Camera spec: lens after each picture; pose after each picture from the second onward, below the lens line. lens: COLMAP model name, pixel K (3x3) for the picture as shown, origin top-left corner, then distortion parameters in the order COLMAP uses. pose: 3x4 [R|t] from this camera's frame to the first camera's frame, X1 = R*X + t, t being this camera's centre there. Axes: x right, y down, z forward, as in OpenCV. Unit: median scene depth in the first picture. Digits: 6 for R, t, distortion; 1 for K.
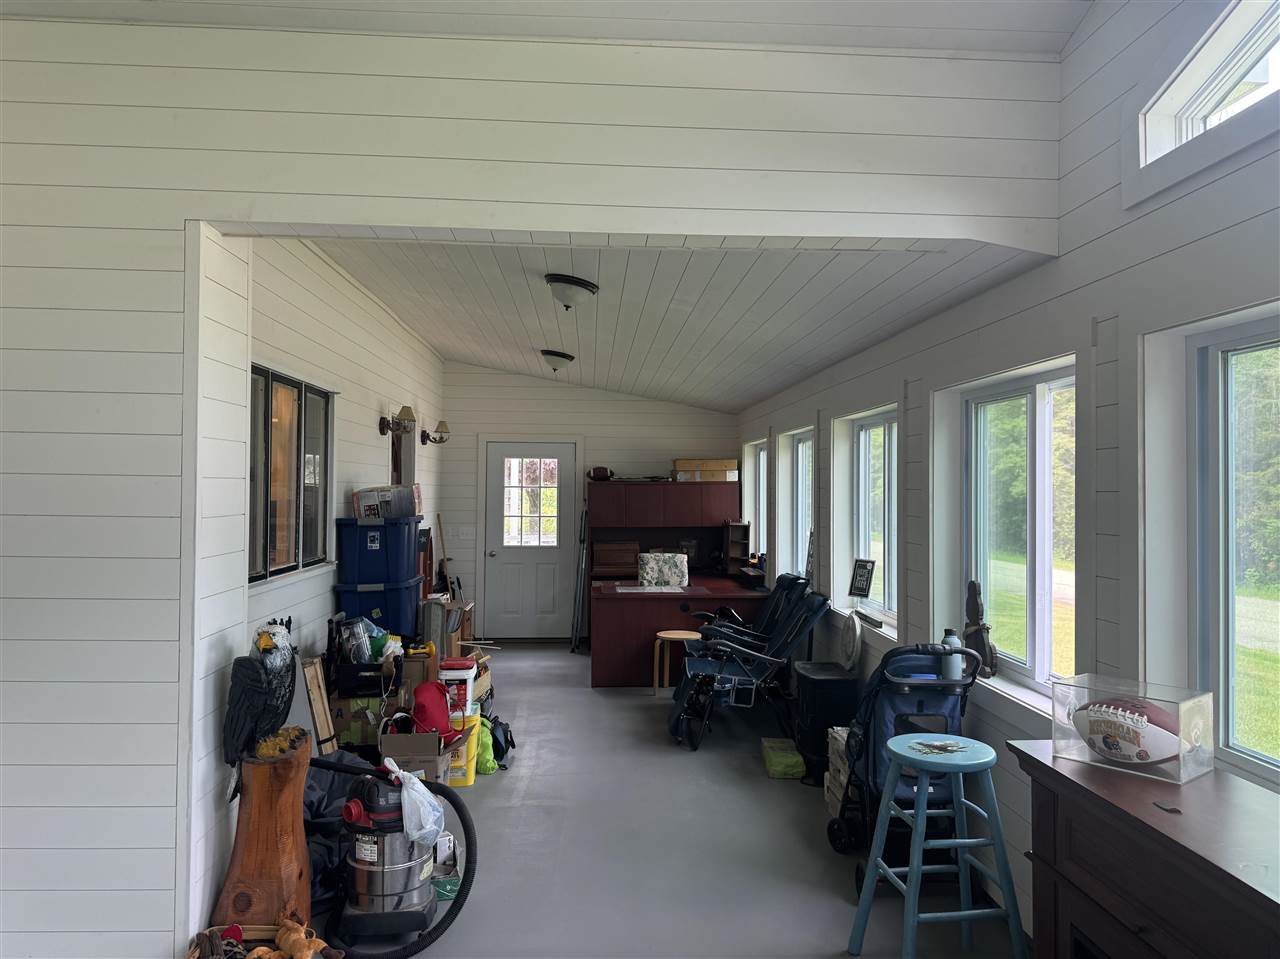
lens RADIAL K [[890.2, 0, 640.0], [0, 890.2, 479.5], [0, 0, 1]] dist [0.088063, -0.105127]
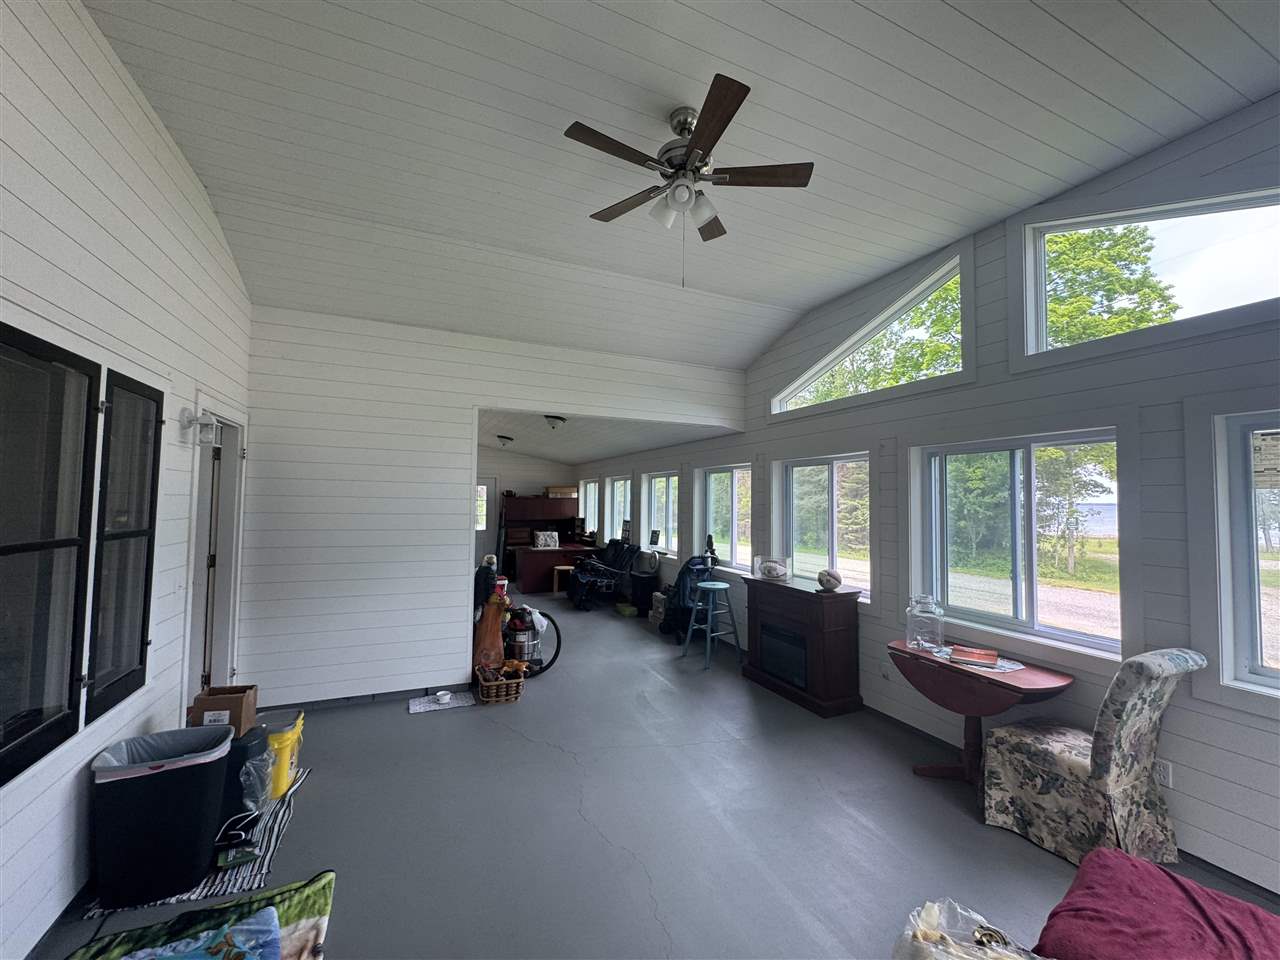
lens RADIAL K [[511.4, 0, 640.0], [0, 511.4, 480.0], [0, 0, 1]] dist [-0.008340, -0.000083]
pose [[0.930070, 0.017104, 0.366985, -0.342459], [-0.006626, 0.999534, -0.029792, -0.008787], [-0.367324, 0.025277, 0.929750, -0.348240]]
